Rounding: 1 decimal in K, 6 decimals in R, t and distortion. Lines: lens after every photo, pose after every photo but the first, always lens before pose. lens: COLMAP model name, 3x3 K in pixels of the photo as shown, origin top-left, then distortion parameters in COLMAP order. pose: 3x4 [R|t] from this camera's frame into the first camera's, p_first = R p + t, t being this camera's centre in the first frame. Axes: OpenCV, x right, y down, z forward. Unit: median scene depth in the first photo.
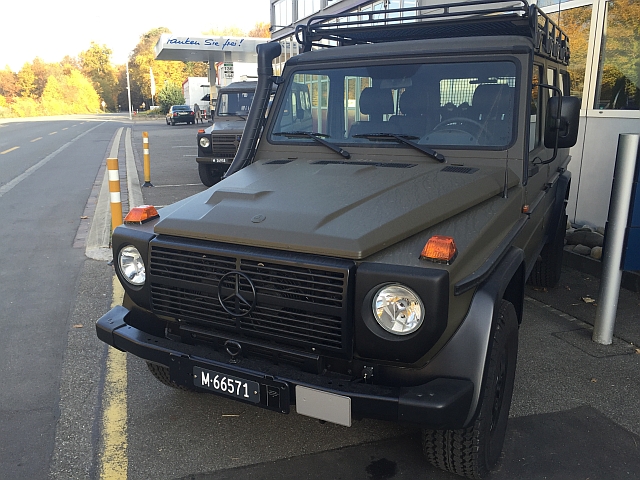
lens RADIAL K [[558.1, 0, 297.3], [0, 558.1, 241.8], [0, 0, 1]] dist [0.035478, -0.007150]
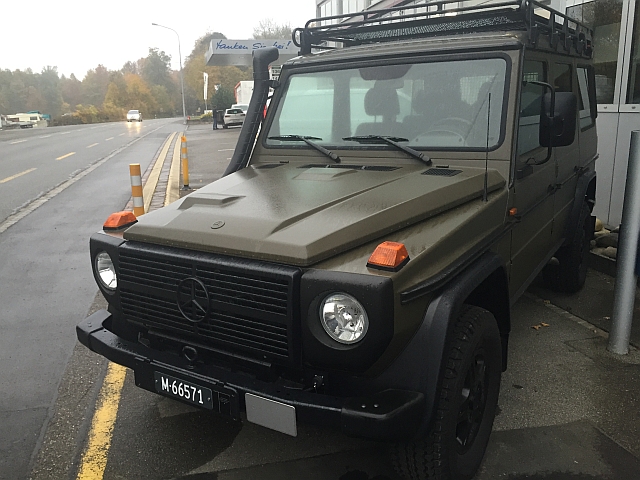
lens RADIAL K [[558.1, 0, 316.0], [0, 558.1, 239.4], [0, 0, 1]] dist [0.035478, -0.007150]
pose [[0.995048, -0.002162, -0.099370, 0.180705], [0.001783, 0.999991, -0.003905, -0.009717], [0.099378, 0.003709, 0.995043, 0.018116]]
